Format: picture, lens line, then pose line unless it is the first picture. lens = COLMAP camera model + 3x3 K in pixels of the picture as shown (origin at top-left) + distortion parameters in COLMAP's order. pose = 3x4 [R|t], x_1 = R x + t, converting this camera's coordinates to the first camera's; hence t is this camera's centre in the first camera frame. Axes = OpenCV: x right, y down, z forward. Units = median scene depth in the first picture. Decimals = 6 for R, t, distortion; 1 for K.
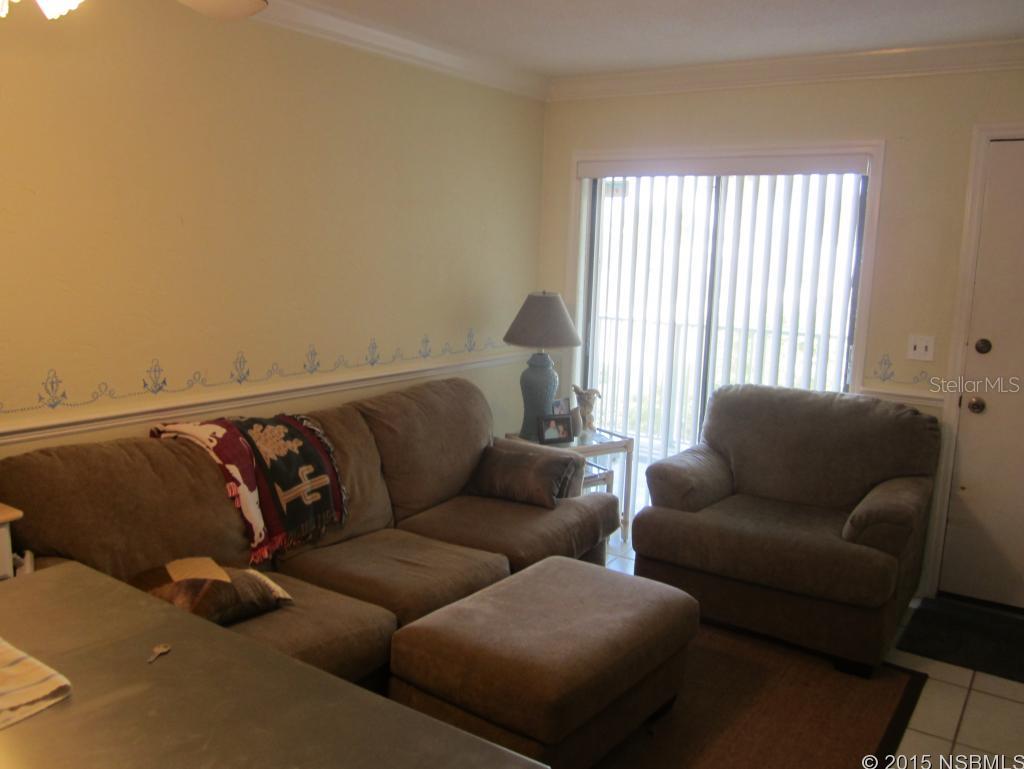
lens RADIAL K [[847.2, 0, 516.3], [0, 847.2, 382.0], [0, 0, 1]] dist [-0.012751, -0.003843]
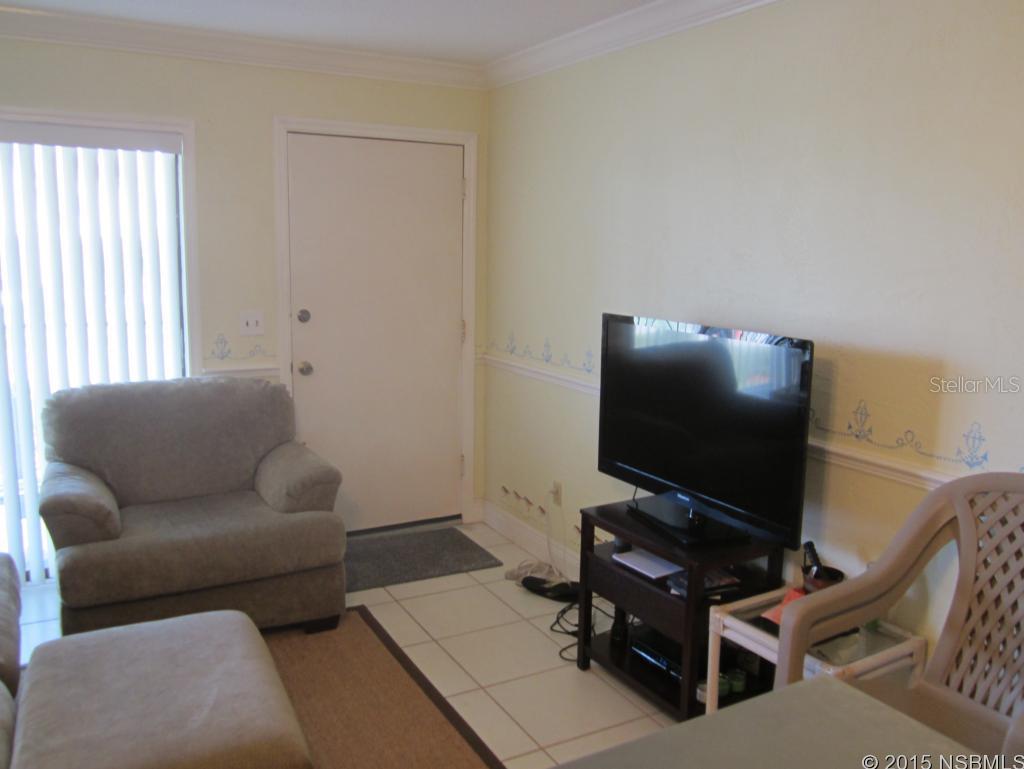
lens RADIAL K [[847.2, 0, 514.8], [0, 847.2, 385.8], [0, 0, 1]] dist [-0.012751, -0.003843]
pose [[0.468342, -0.162966, 0.868388, -0.307194], [0.135853, 0.984437, 0.111476, -0.037771], [-0.873041, 0.065765, 0.483193, 0.207732]]
